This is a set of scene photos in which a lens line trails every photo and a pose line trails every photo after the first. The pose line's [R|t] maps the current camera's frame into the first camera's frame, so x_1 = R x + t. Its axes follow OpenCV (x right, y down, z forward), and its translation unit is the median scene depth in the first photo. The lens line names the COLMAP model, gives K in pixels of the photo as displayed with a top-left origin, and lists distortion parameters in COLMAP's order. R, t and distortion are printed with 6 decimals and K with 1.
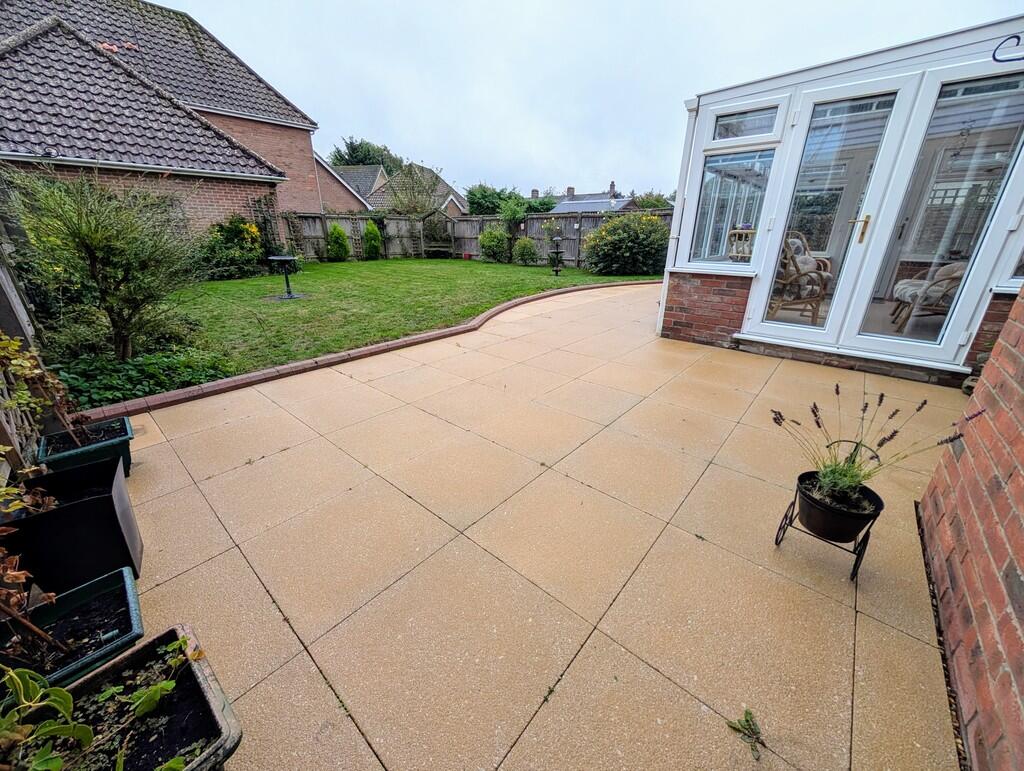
lens RADIAL K [[389.1, 0, 513.9], [0, 389.1, 384.1], [0, 0, 1]] dist [0.000778, 0.000556]
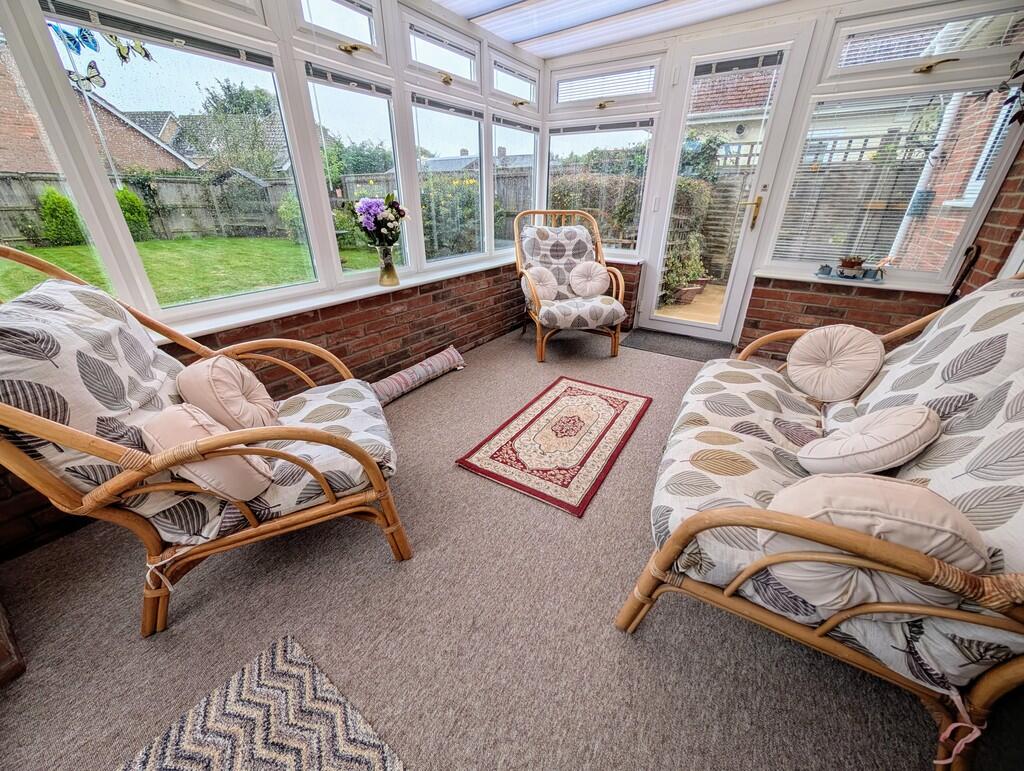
lens RADIAL K [[389.1, 0, 513.6], [0, 389.1, 384.5], [0, 0, 1]] dist [0.000778, 0.000556]
pose [[0.992702, -0.051533, 0.109025, 0.241408], [0.042953, 0.995898, 0.079634, -0.089006], [-0.112681, -0.074370, 0.990844, 0.206016]]
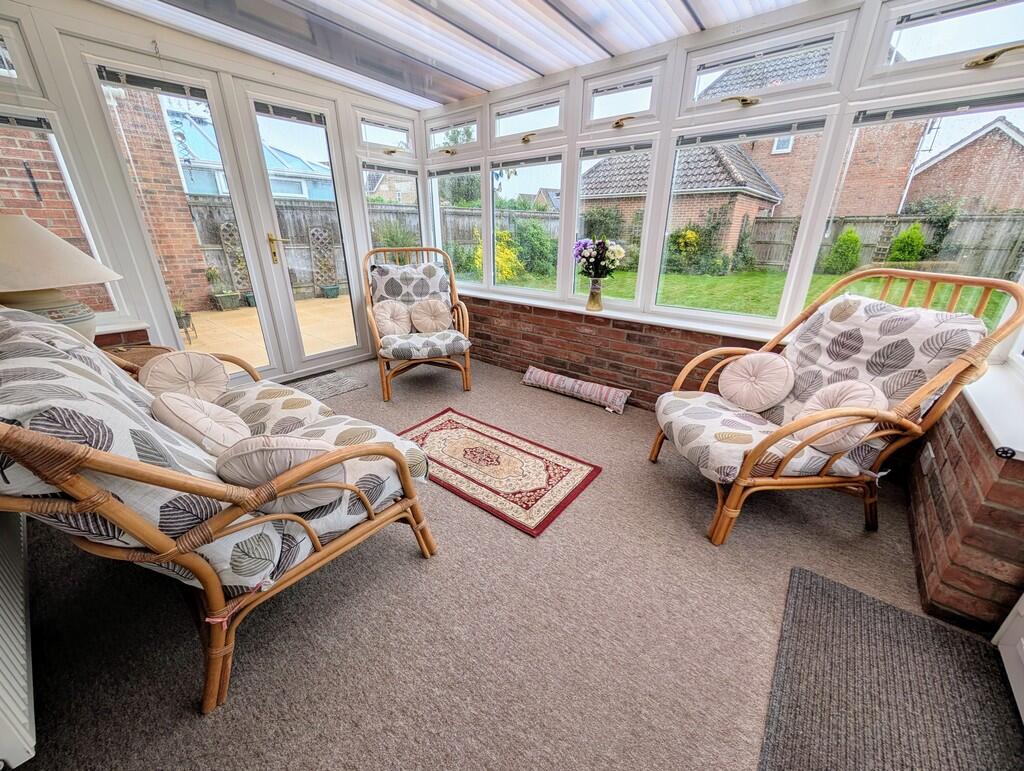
lens RADIAL K [[389.1, 0, 512.6], [0, 389.1, 384.0], [0, 0, 1]] dist [0.000778, 0.000556]
pose [[0.004413, 0.366589, -0.930373, 0.403776], [-0.371024, 0.864573, 0.338902, -0.139248], [0.928613, 0.343695, 0.139829, 0.327019]]
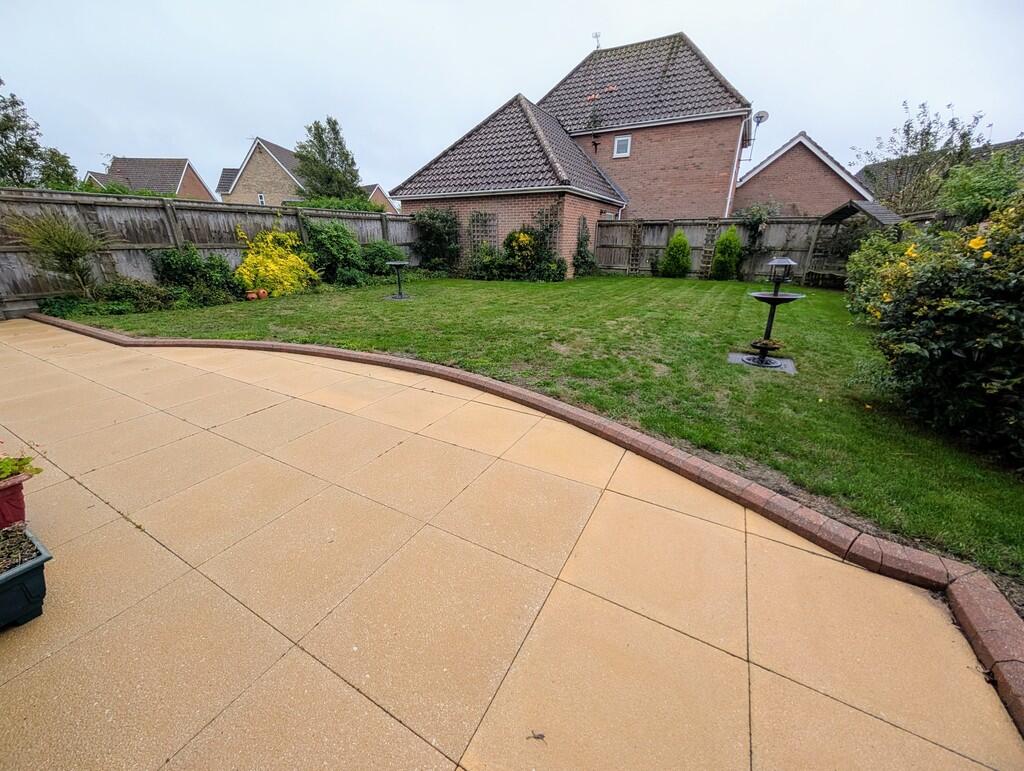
lens RADIAL K [[389.1, 0, 516.3], [0, 389.1, 384.2], [0, 0, 1]] dist [0.000778, 0.000556]
pose [[0.208949, 0.339999, -0.916919, 0.309992], [-0.360773, 0.898279, 0.250874, -0.200567], [0.908946, 0.278380, 0.310357, 0.510369]]
